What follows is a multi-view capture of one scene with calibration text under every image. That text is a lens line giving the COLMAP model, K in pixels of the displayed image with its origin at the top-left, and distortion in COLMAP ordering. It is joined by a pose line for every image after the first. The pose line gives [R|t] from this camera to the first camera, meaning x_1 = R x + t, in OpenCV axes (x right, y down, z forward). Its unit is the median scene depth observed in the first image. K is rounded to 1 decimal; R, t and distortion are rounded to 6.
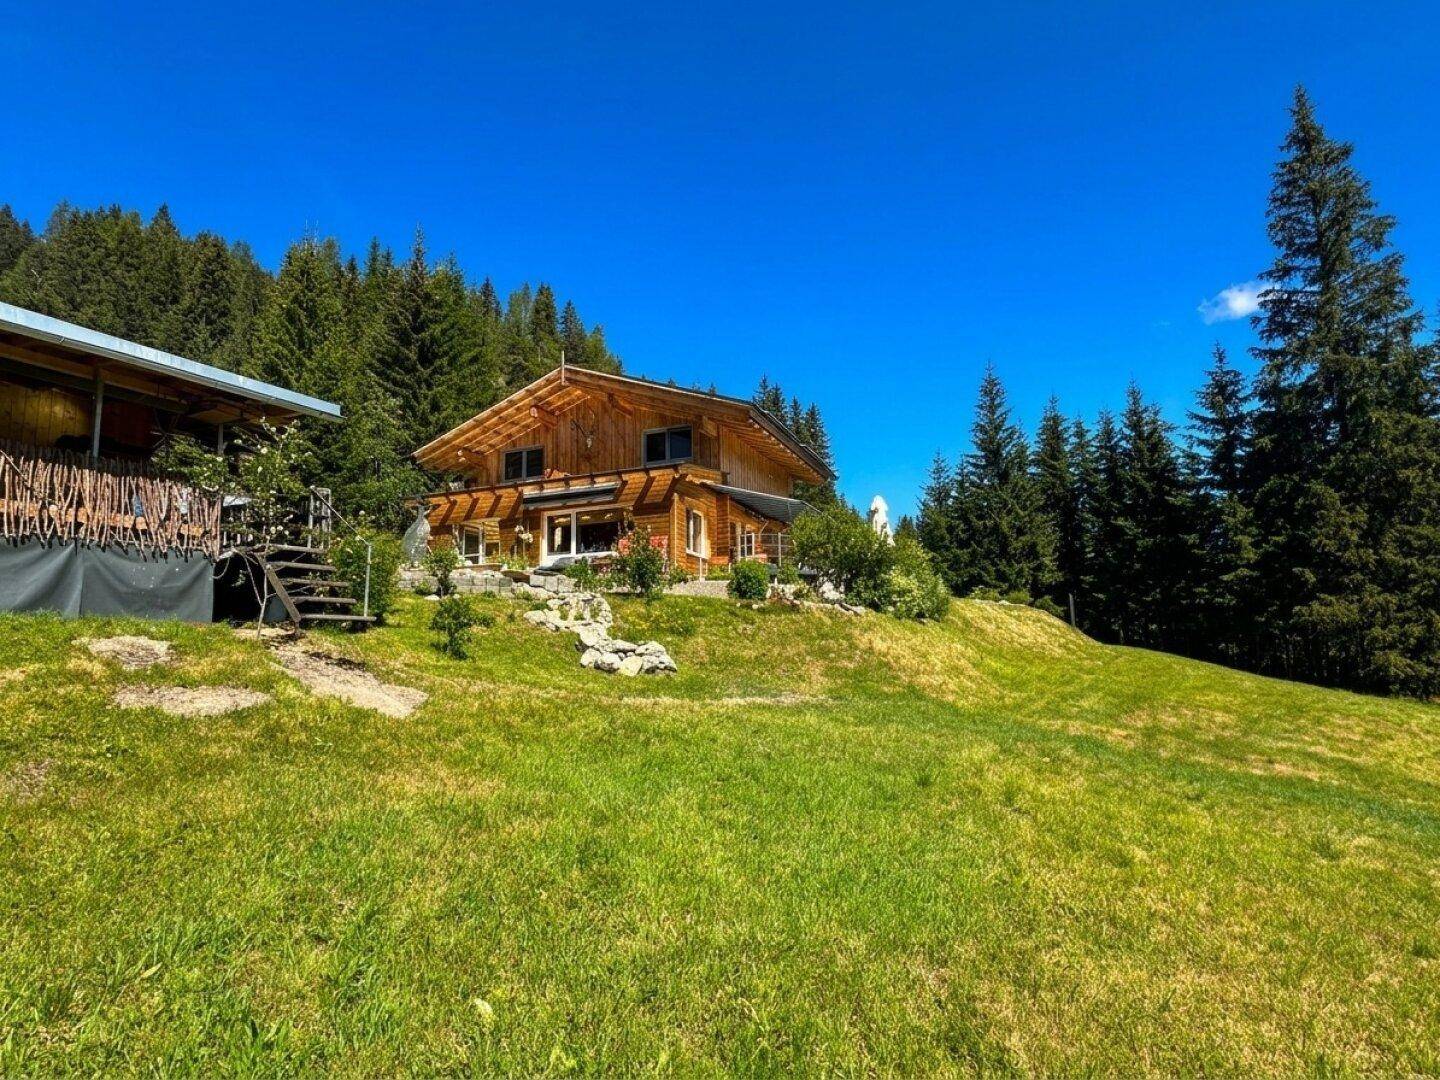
lens RADIAL K [[762.3, 0, 717.4], [0, 762.3, 546.5], [0, 0, 1]] dist [-0.009419, -0.000776]
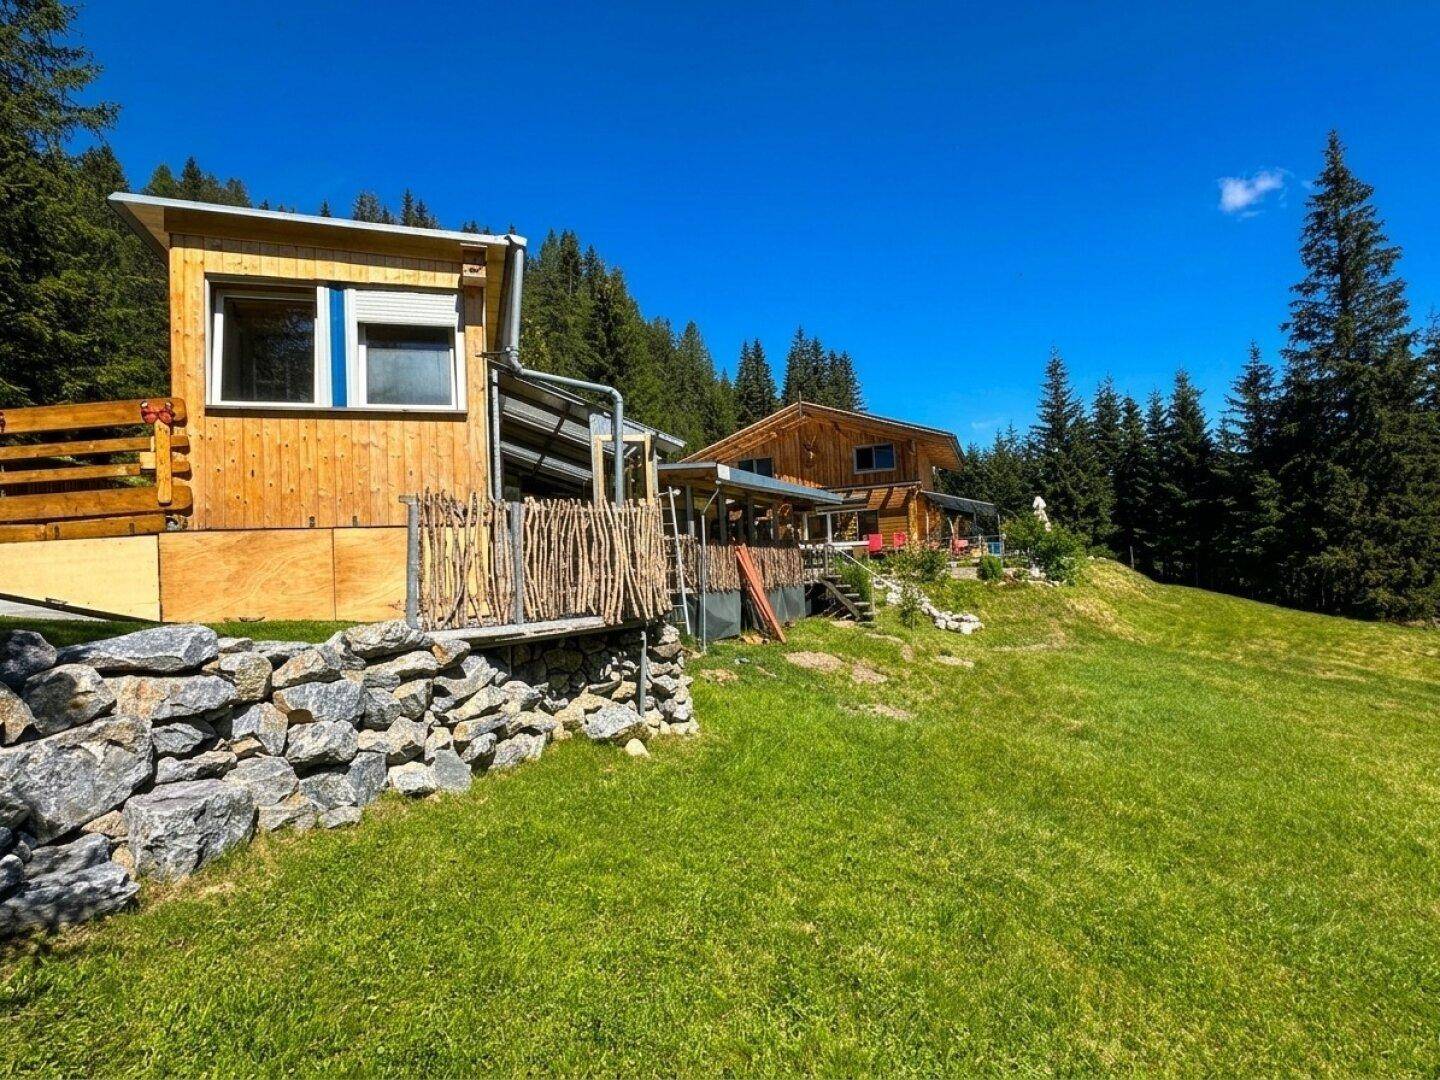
lens RADIAL K [[764.0, 0, 720.9], [0, 764.0, 542.9], [0, 0, 1]] dist [-0.001119, -0.000559]
pose [[0.999285, -0.025537, 0.027888, -0.307310], [0.022876, 0.995507, 0.091882, -0.090182], [-0.030109, -0.091178, 0.995379, -0.301615]]
